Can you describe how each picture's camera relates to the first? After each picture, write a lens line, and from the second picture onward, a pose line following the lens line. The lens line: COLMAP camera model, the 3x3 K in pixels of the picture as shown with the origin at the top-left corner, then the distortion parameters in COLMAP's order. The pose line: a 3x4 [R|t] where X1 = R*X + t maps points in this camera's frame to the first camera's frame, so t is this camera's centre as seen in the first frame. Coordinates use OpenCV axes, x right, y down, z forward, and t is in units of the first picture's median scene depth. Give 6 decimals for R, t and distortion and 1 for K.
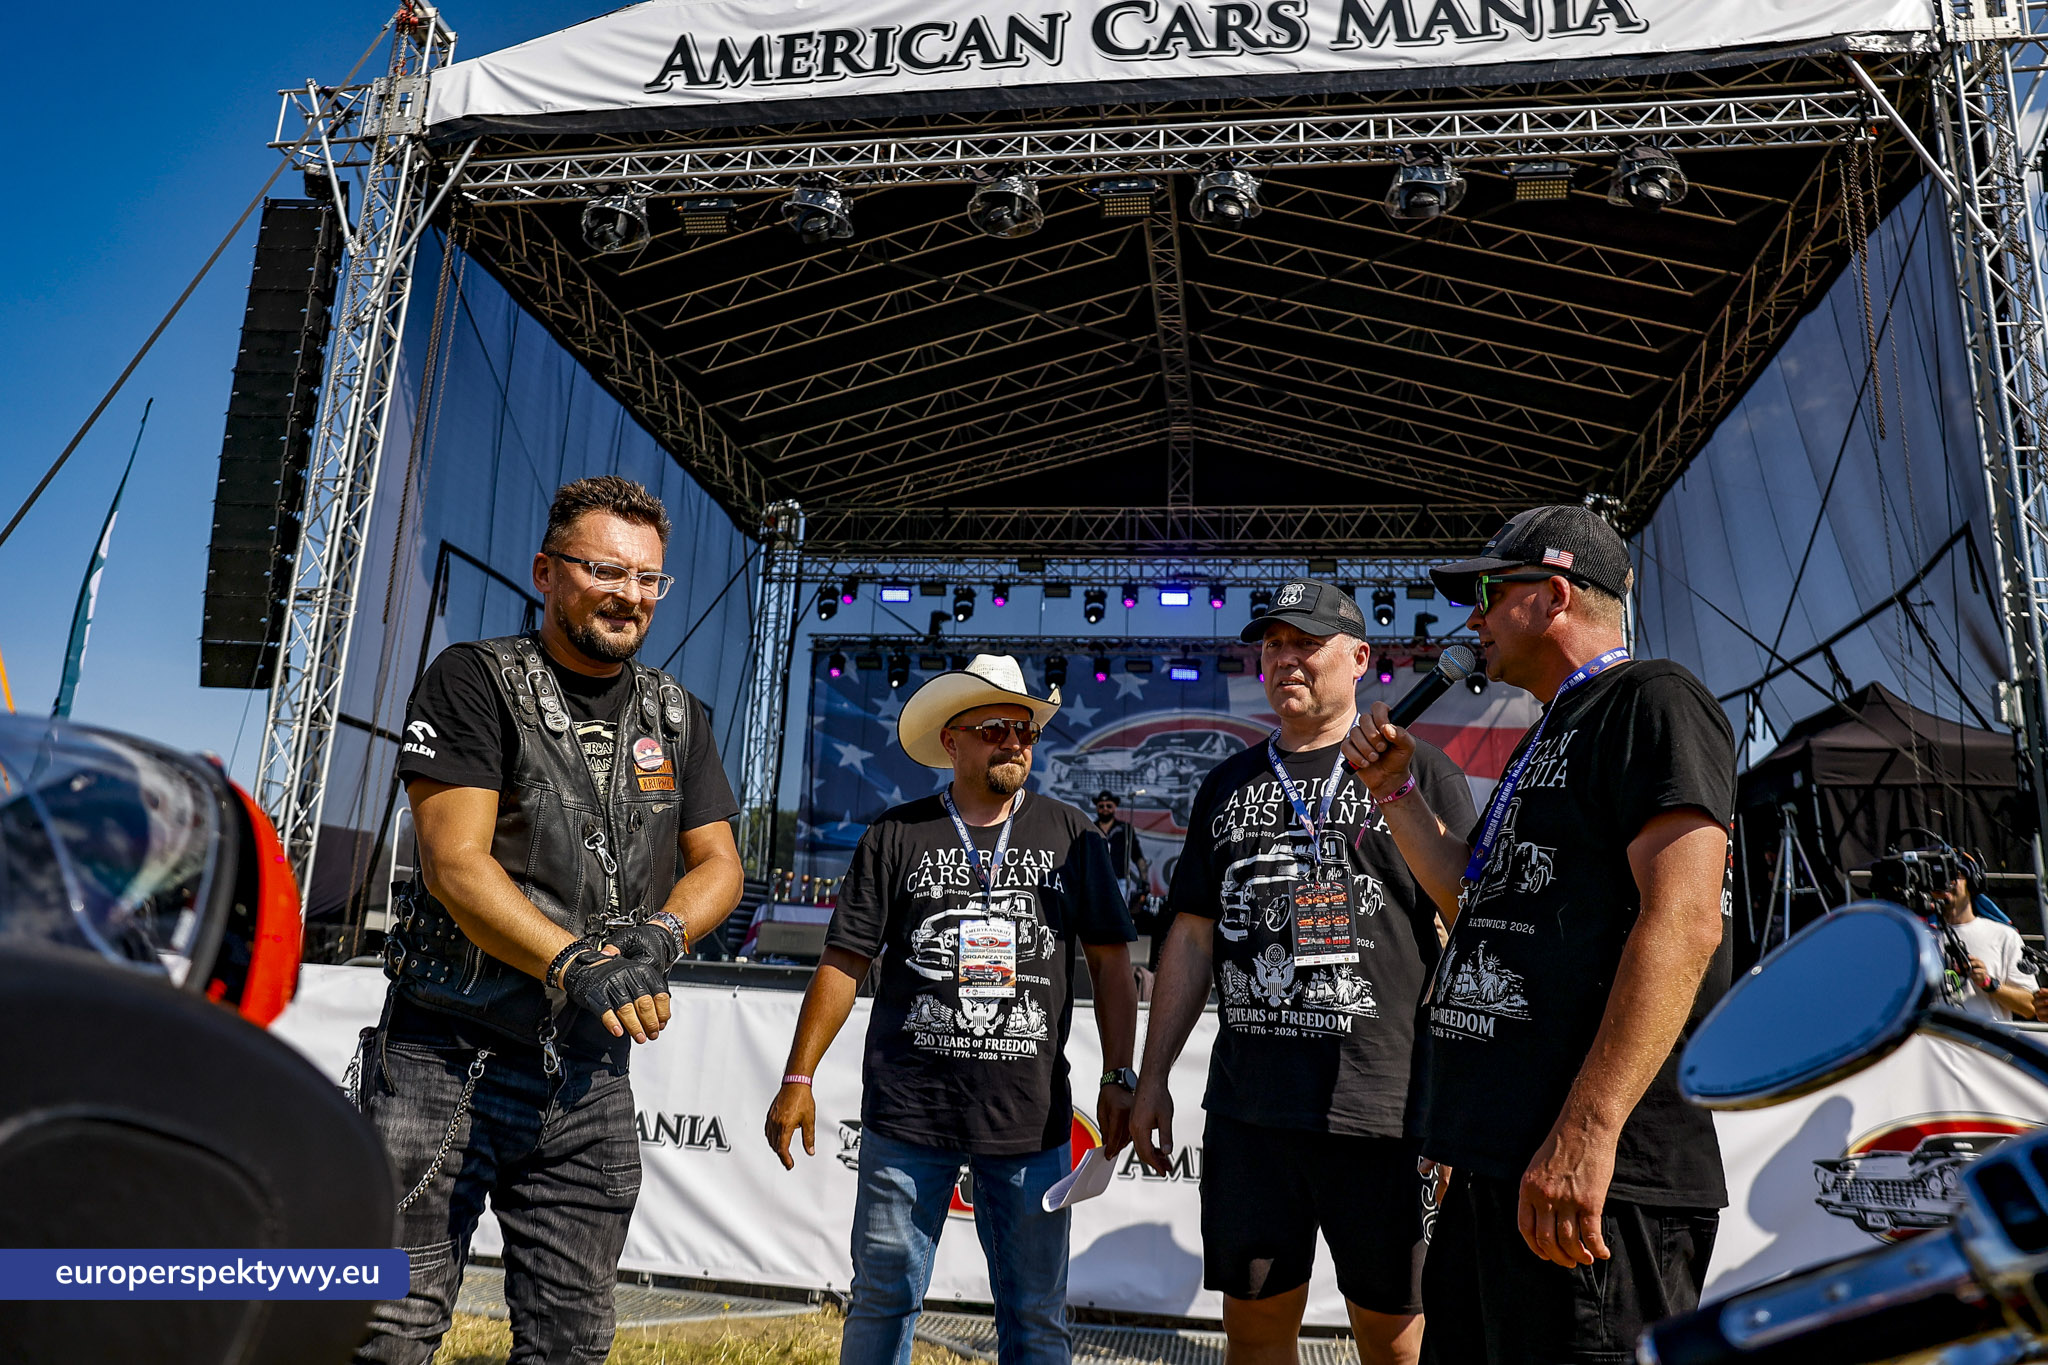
lens RADIAL K [[1397.0, 0, 991.1], [0, 1397.0, 685.7], [0, 0, 1]] dist [-0.091871, 0.038829]
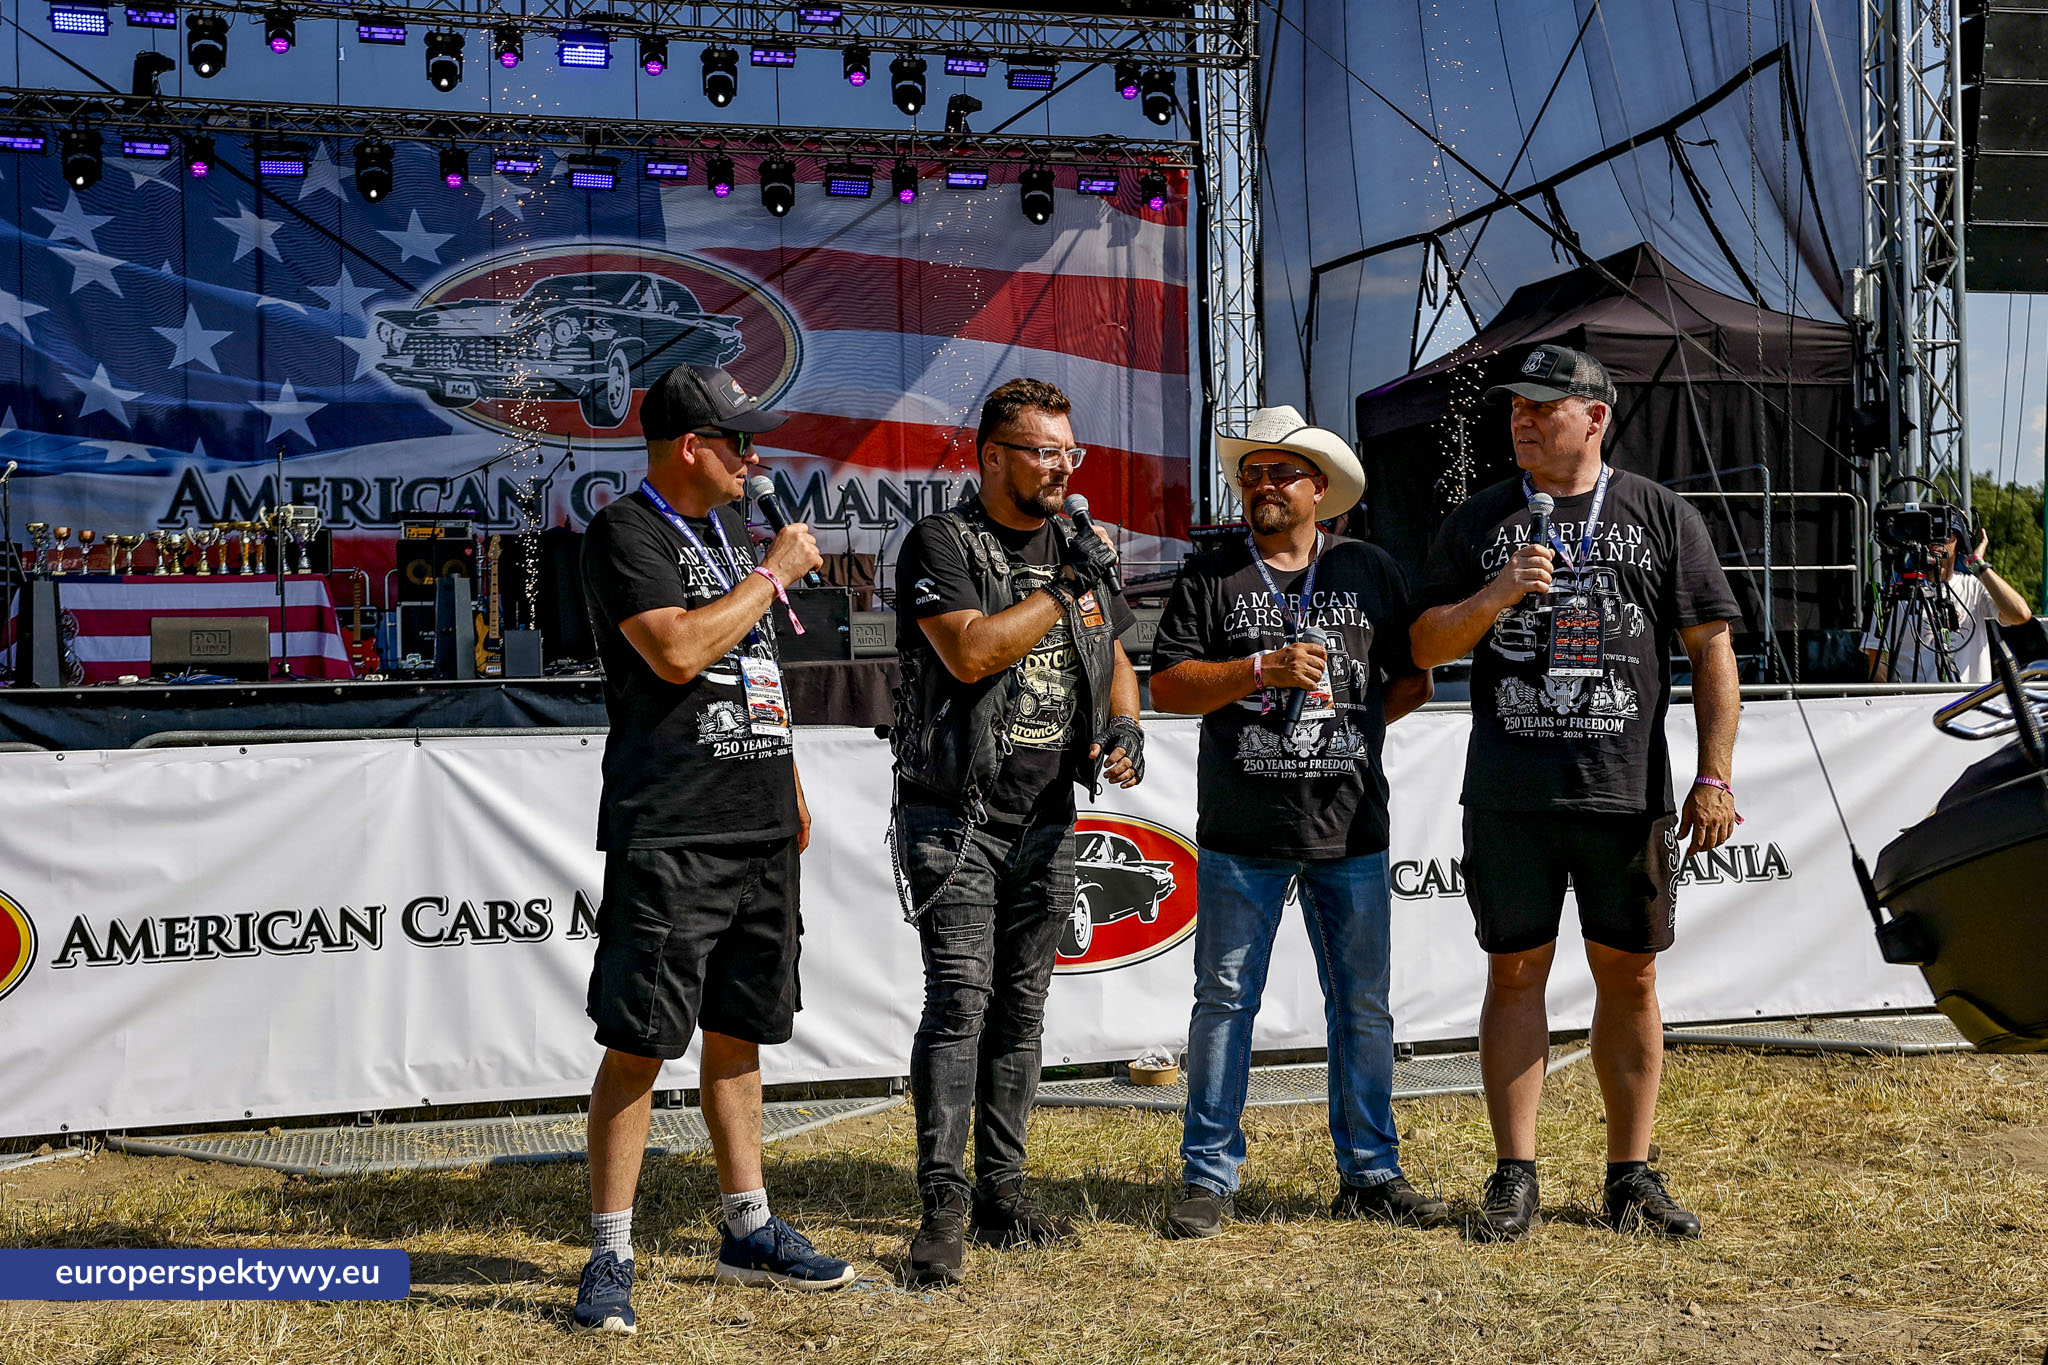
lens RADIAL K [[2289.5, 0, 990.8], [0, 2289.5, 704.9], [0, 0, 1]] dist [0.034782, 0.000000]
pose [[0.920432, -0.066381, 0.385226, -0.111616], [-0.025358, 0.973261, 0.228298, -0.019552], [-0.390080, -0.219901, 0.894137, -0.038889]]
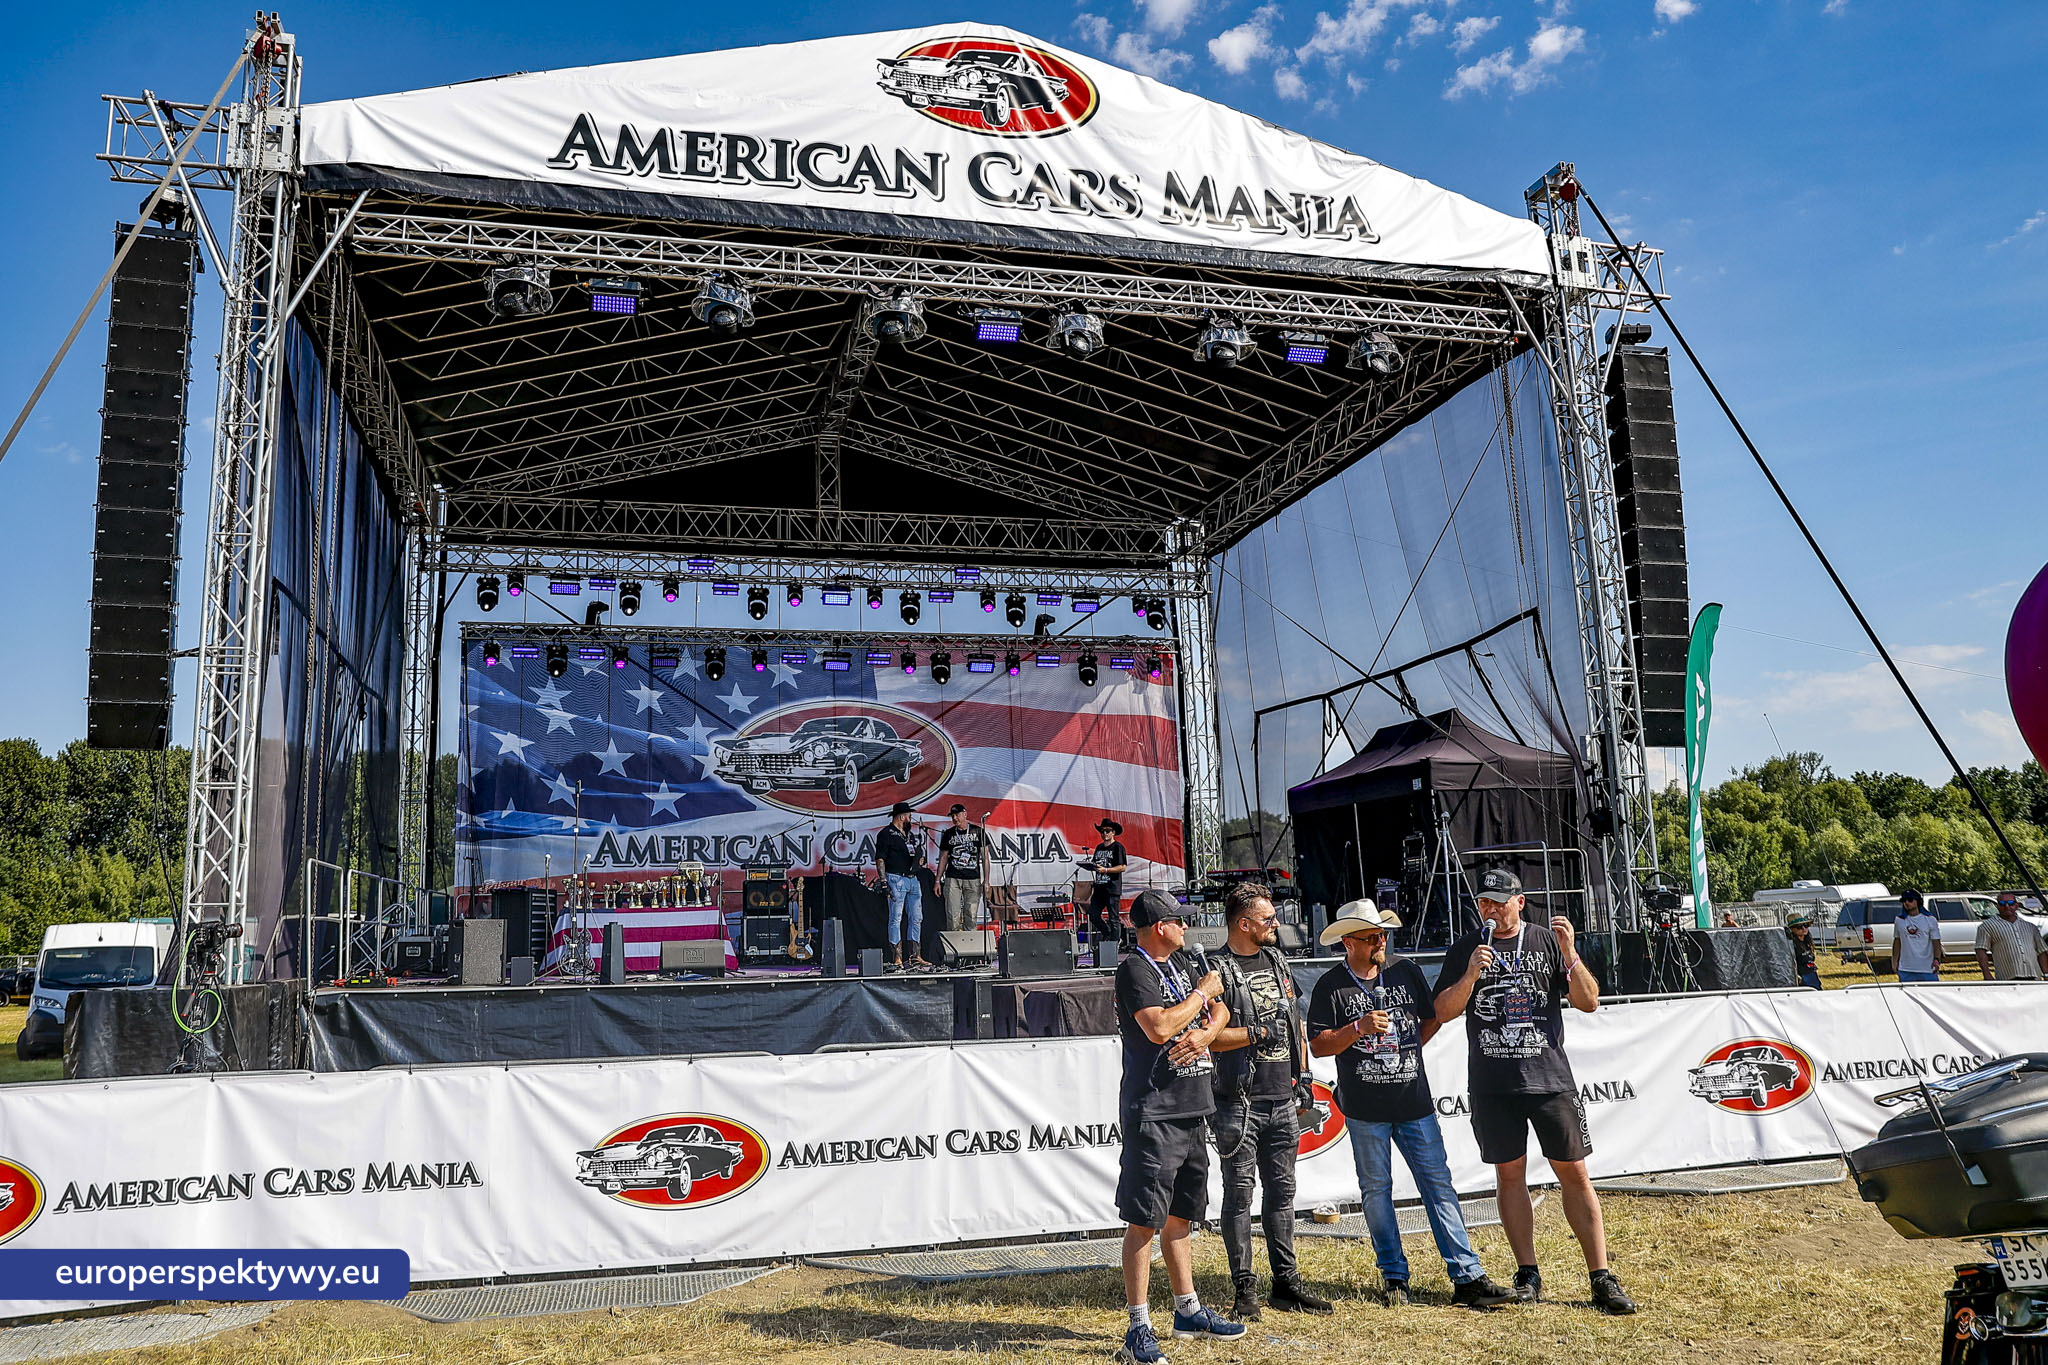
lens RADIAL K [[1397.0, 0, 984.3], [0, 1397.0, 724.2], [0, 0, 1]] dist [-0.091871, 0.038829]
pose [[0.924497, -0.016038, 0.380852, -0.177927], [-0.013442, 0.997121, 0.074621, -0.047198], [-0.380953, -0.074107, 0.921620, -0.059564]]
